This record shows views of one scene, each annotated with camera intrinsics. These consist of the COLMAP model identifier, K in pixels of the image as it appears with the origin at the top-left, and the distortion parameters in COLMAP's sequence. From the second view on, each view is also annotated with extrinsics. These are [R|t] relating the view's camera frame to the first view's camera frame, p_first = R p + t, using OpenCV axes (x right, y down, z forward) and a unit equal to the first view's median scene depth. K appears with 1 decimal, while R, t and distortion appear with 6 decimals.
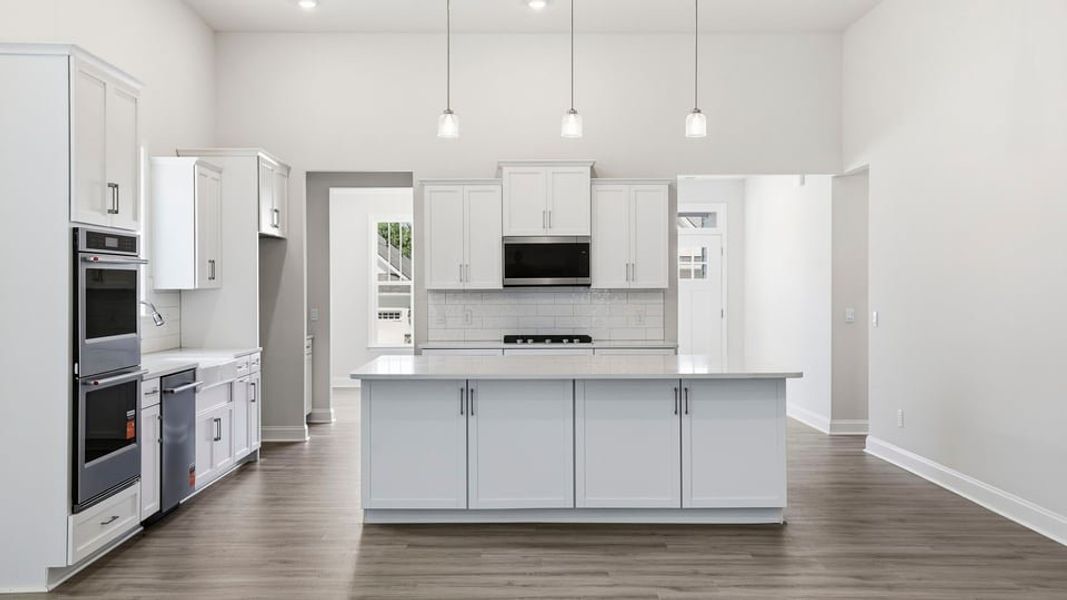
lens RADIAL K [[892.1, 0, 533.5], [0, 892.1, 295.3], [0, 0, 1]] dist [0.064554, 0.002832]
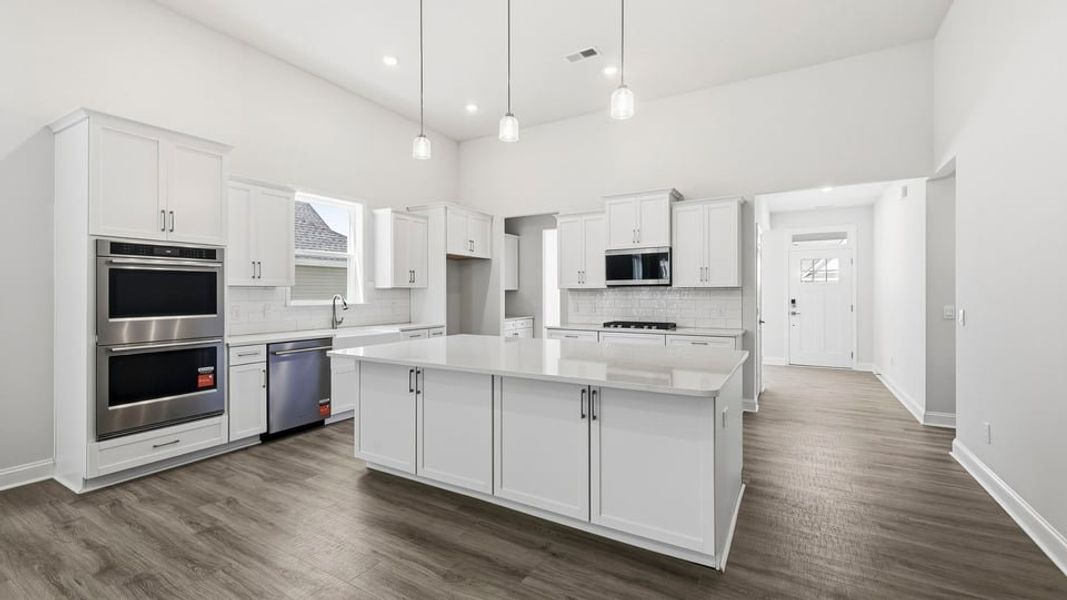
lens RADIAL K [[432.9, 0, 533.1], [0, 432.9, 294.3], [0, 0, 1]] dist [0.010395, 0.000104]
pose [[0.870118, 0.002352, -0.492837, 0.205167], [-0.003955, 0.999990, -0.002210, 0.004788], [0.492827, 0.003872, 0.870119, 0.365011]]
